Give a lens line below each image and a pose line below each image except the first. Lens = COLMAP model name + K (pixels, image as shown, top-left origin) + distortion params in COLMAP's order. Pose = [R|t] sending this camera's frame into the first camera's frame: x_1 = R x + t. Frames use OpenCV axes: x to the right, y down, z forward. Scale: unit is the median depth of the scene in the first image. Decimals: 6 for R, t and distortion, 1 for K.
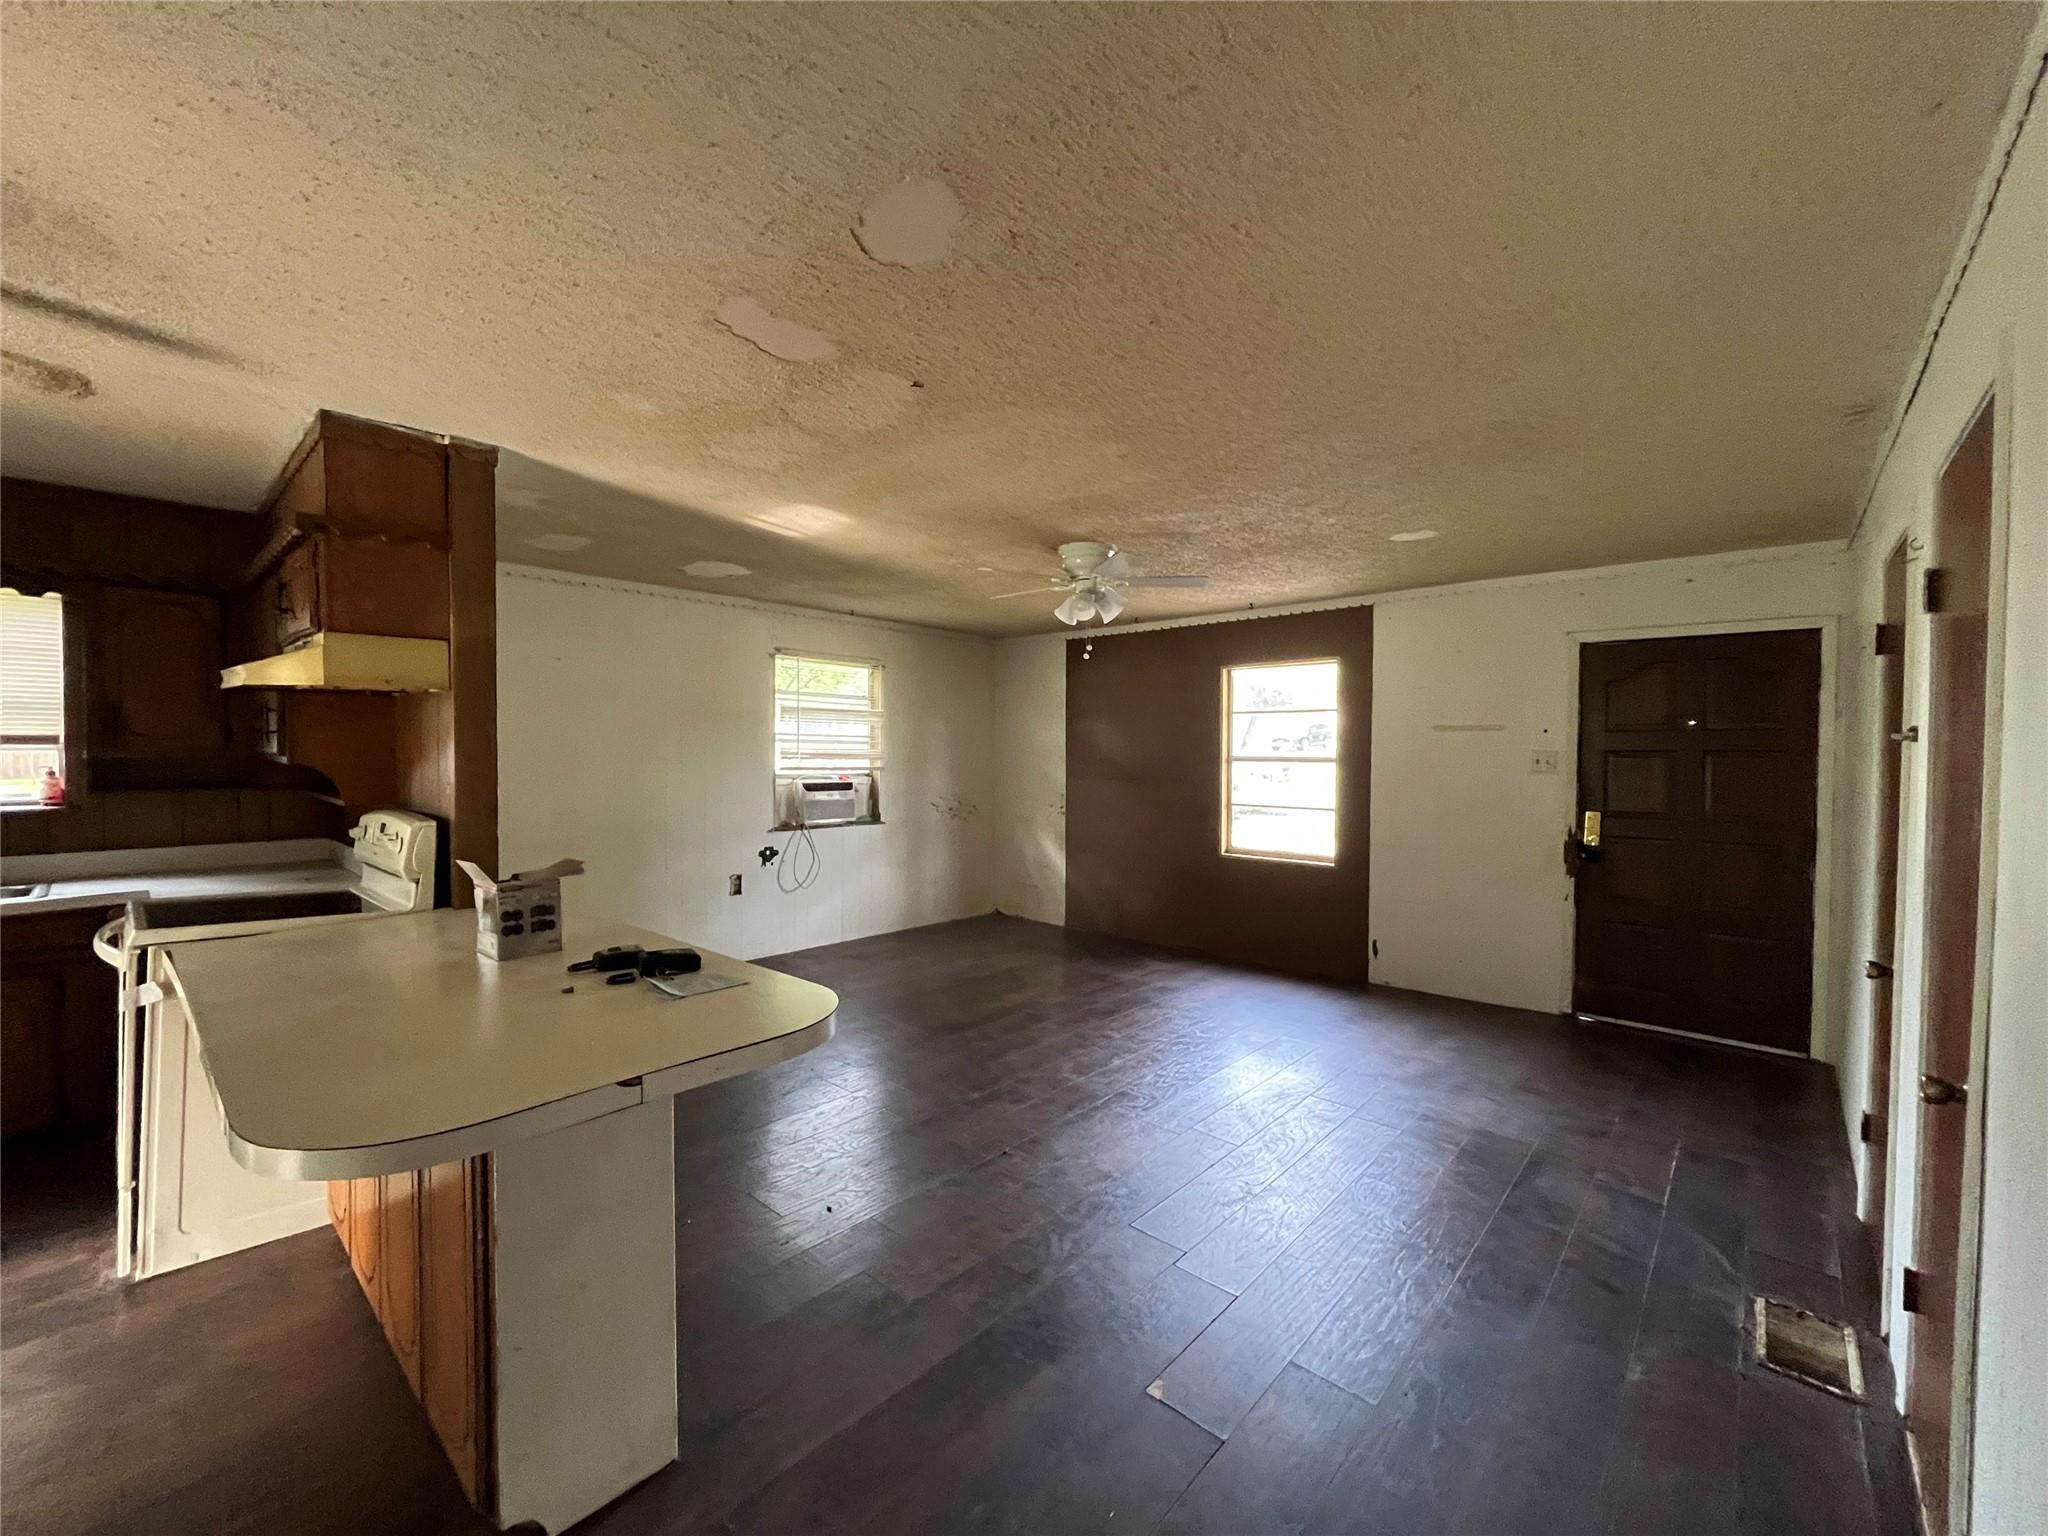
lens RADIAL K [[828.7, 0, 1022.3], [0, 828.7, 771.8], [0, 0, 1]] dist [-0.003794, -0.000192]
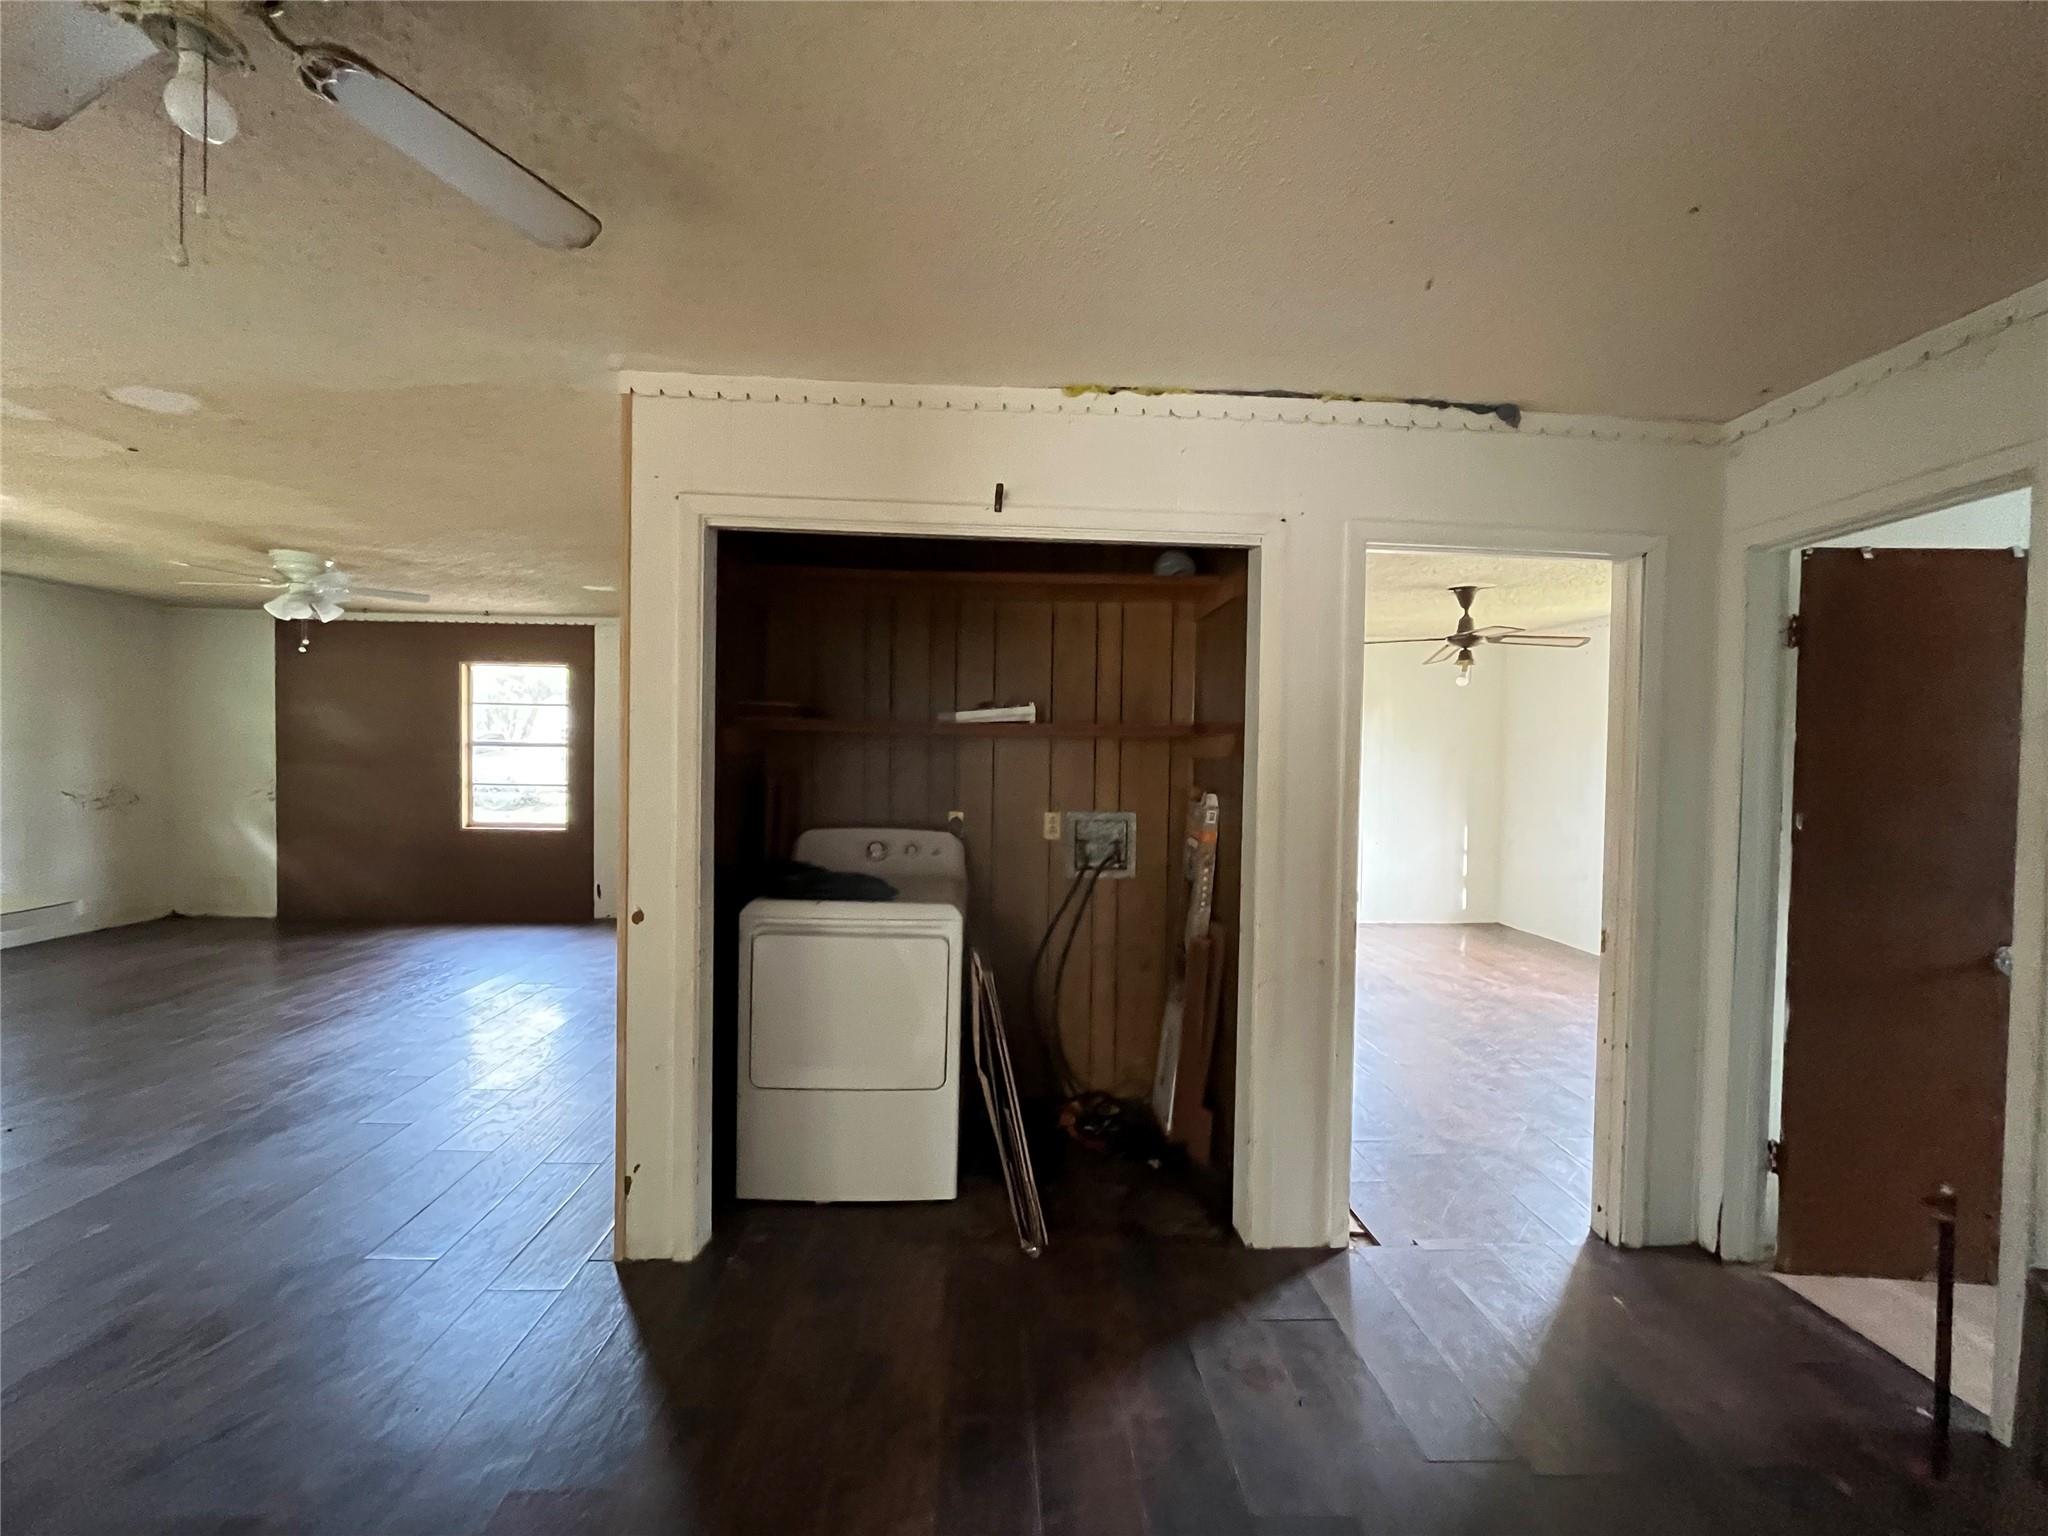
lens RADIAL K [[828.7, 0, 1024.0], [0, 828.7, 770.0], [0, 0, 1]] dist [-0.003794, -0.000192]
pose [[0.700893, -0.009554, 0.713203, -0.028977], [0.004747, 0.999951, 0.008730, 0.015523], [-0.713251, -0.002733, 0.700903, -0.375545]]
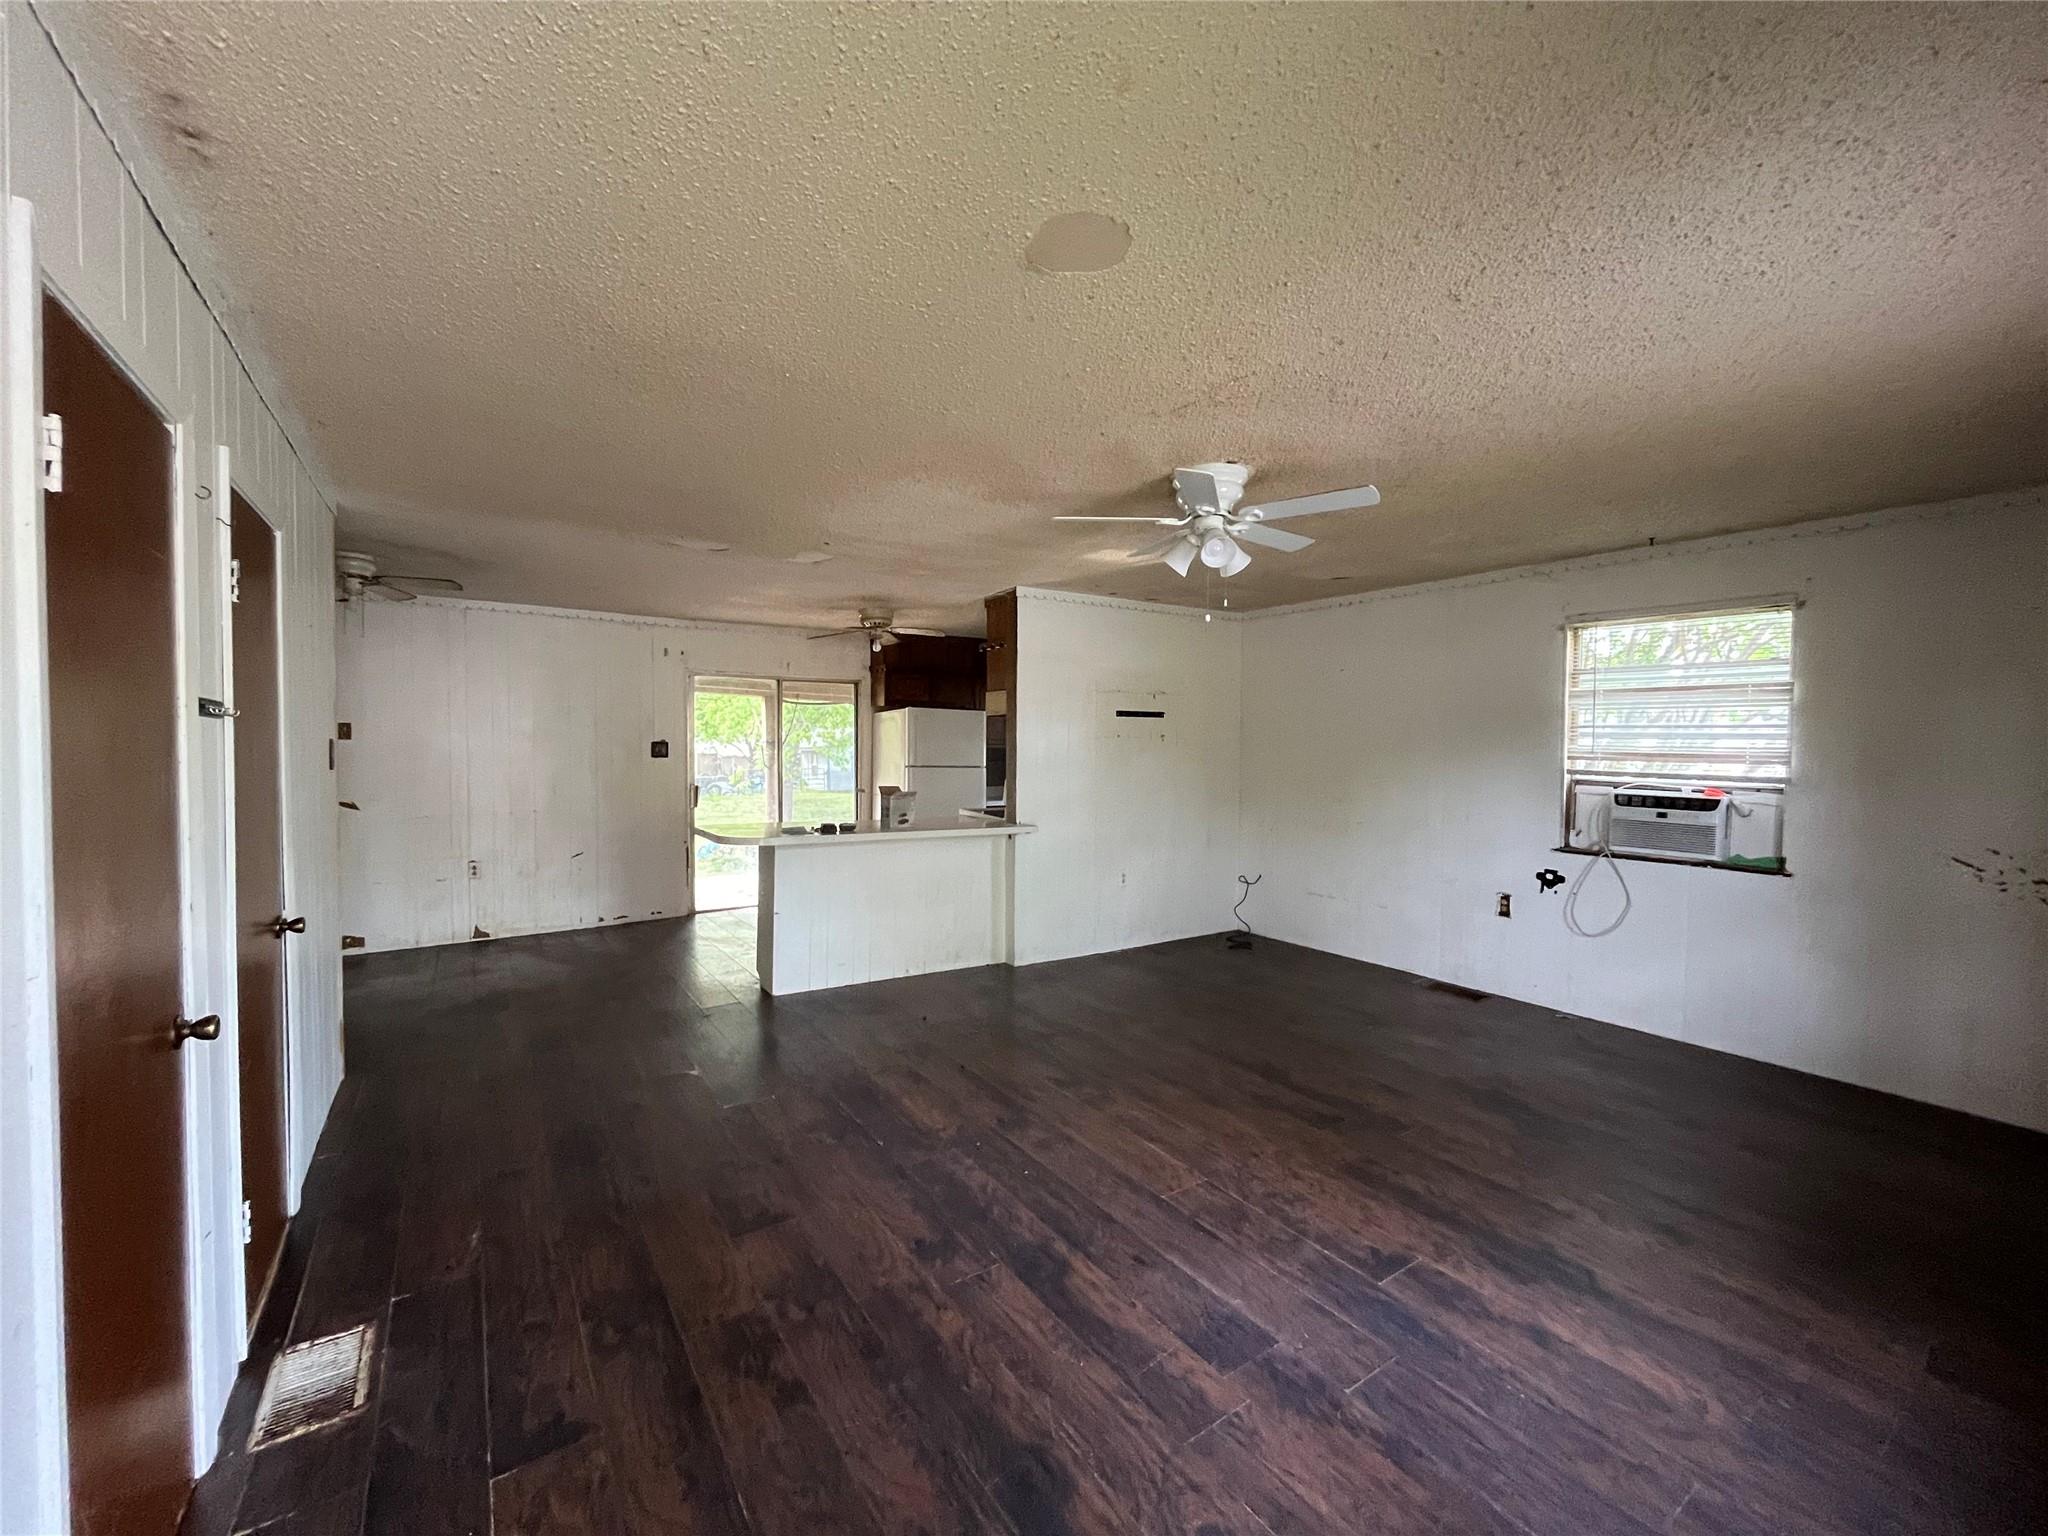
lens RADIAL K [[828.7, 0, 1025.7], [0, 828.7, 763.6], [0, 0, 1]] dist [-0.003794, -0.000192]
pose [[-0.239013, 0.017187, -0.970864, 0.632422], [-0.034956, 0.999043, 0.026291, -0.015320], [0.970387, 0.040221, -0.238184, 0.755611]]
